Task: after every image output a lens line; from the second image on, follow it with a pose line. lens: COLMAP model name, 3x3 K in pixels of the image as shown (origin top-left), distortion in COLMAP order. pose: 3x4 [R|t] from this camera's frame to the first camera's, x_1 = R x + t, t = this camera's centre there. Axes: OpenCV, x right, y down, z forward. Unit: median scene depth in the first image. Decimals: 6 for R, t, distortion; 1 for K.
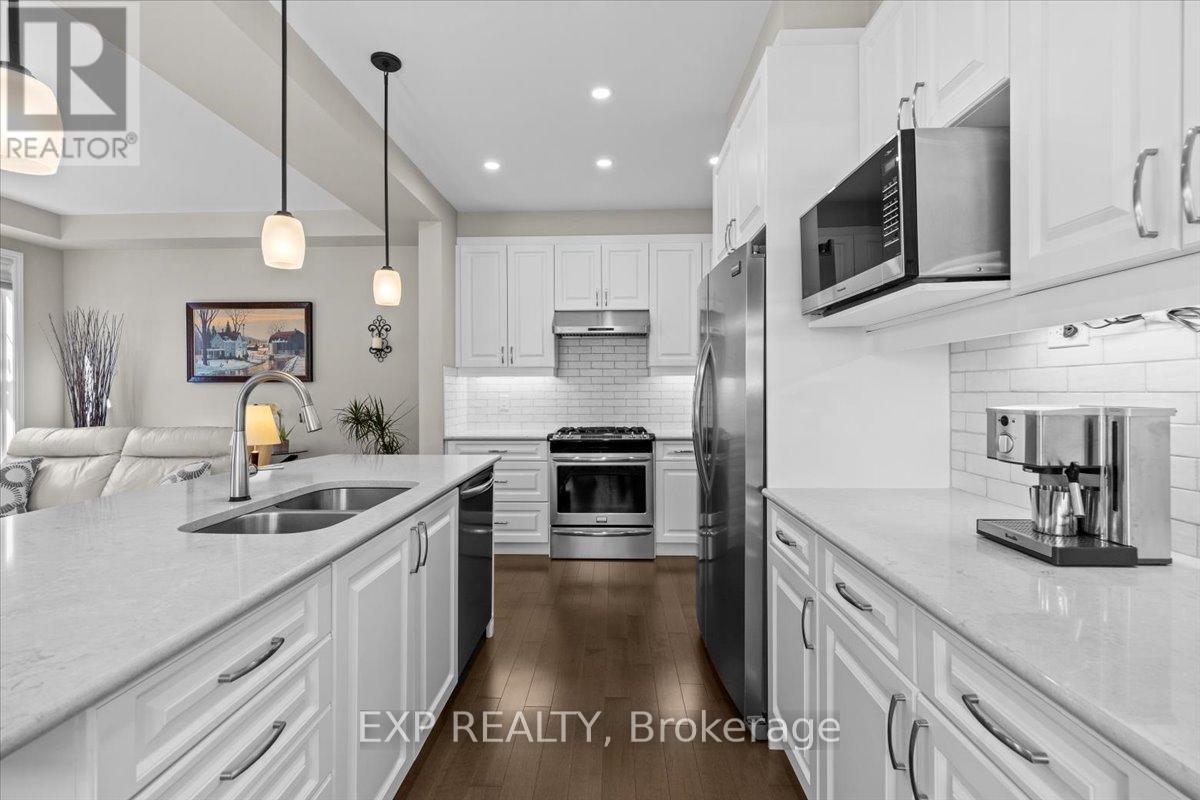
lens RADIAL K [[539.5, 0, 598.5], [0, 539.5, 393.6], [0, 0, 1]] dist [0.003129, -0.000670]
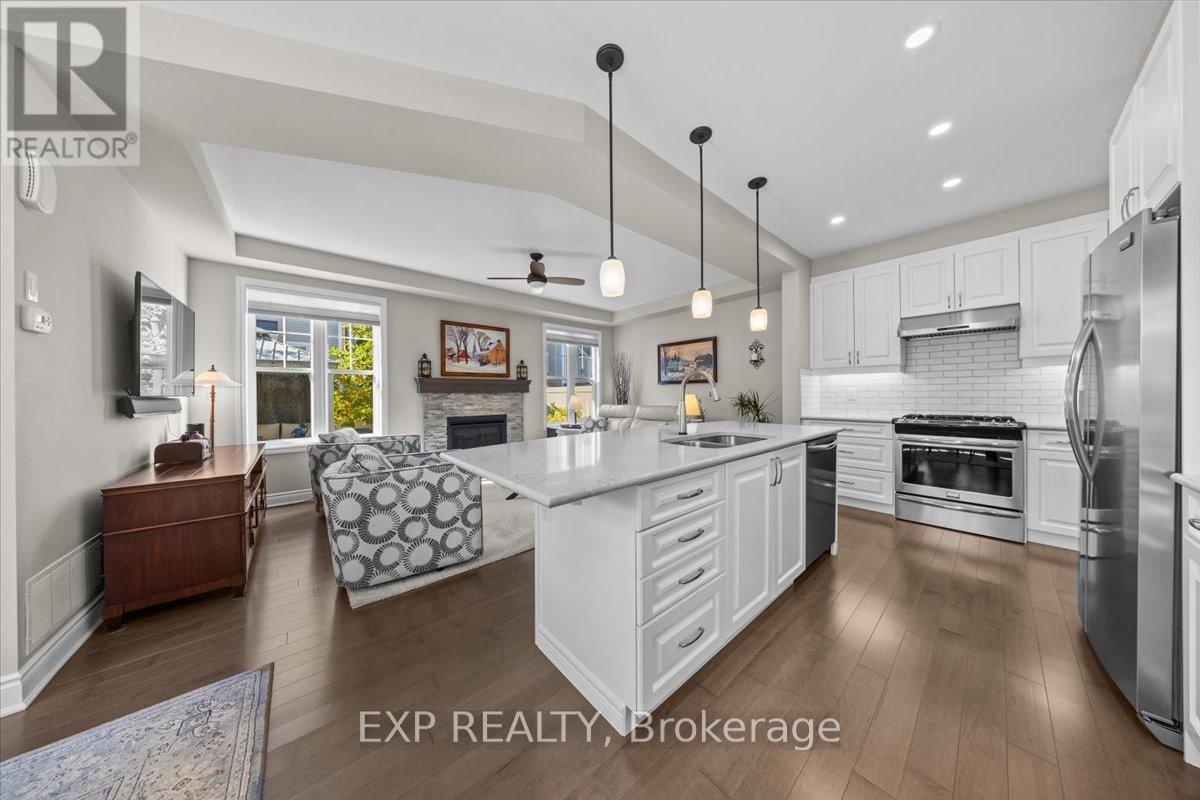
lens RADIAL K [[350.1, 0, 590.8], [0, 350.1, 396.6], [0, 0, 1]] dist [-0.012198, -0.000297]
pose [[0.671568, 0.000713, -0.740942, 0.031931], [0.005043, 0.999972, 0.005533, 0.017682], [0.740925, -0.007452, 0.671546, -0.056824]]
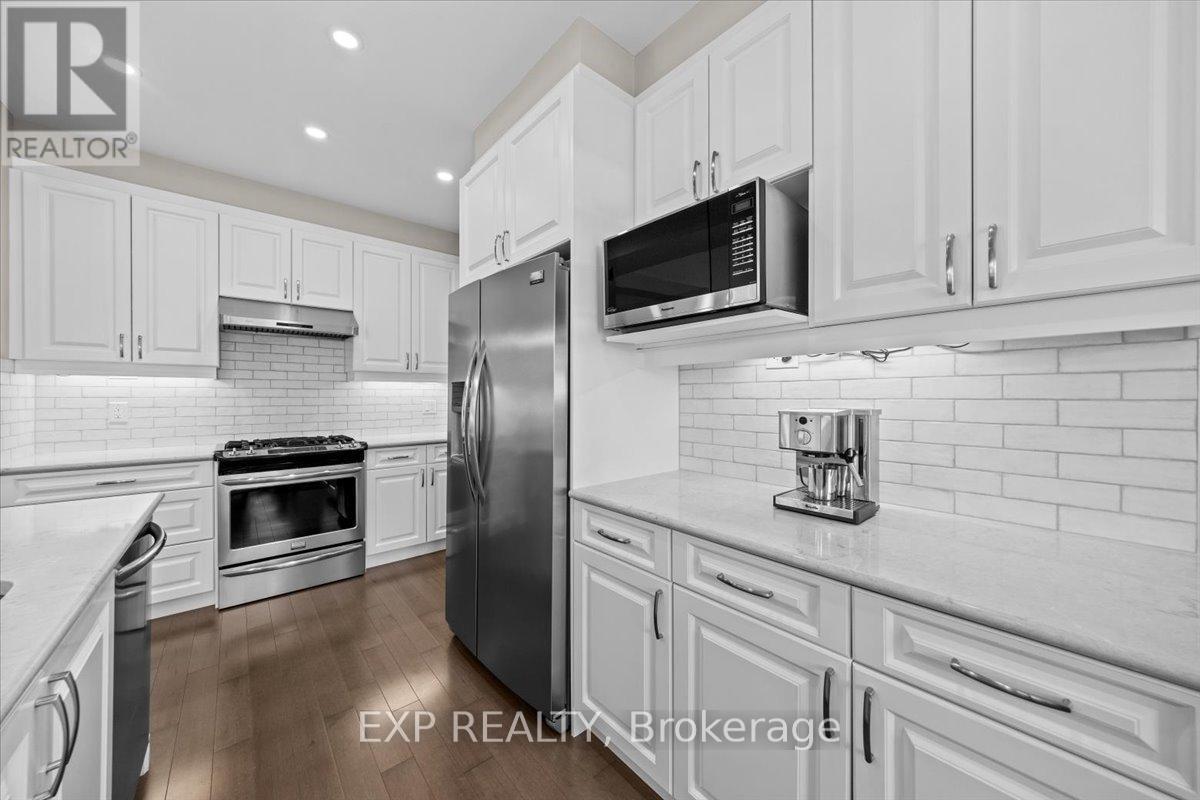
lens RADIAL K [[426.9, 0, 603.5], [0, 426.9, 398.1], [0, 0, 1]] dist [0.003473, -0.000784]
pose [[0.737830, 0.001015, 0.674985, -0.097608], [0.000379, 0.999998, -0.001918, -0.000965], [-0.674986, 0.001671, 0.737829, 0.163277]]
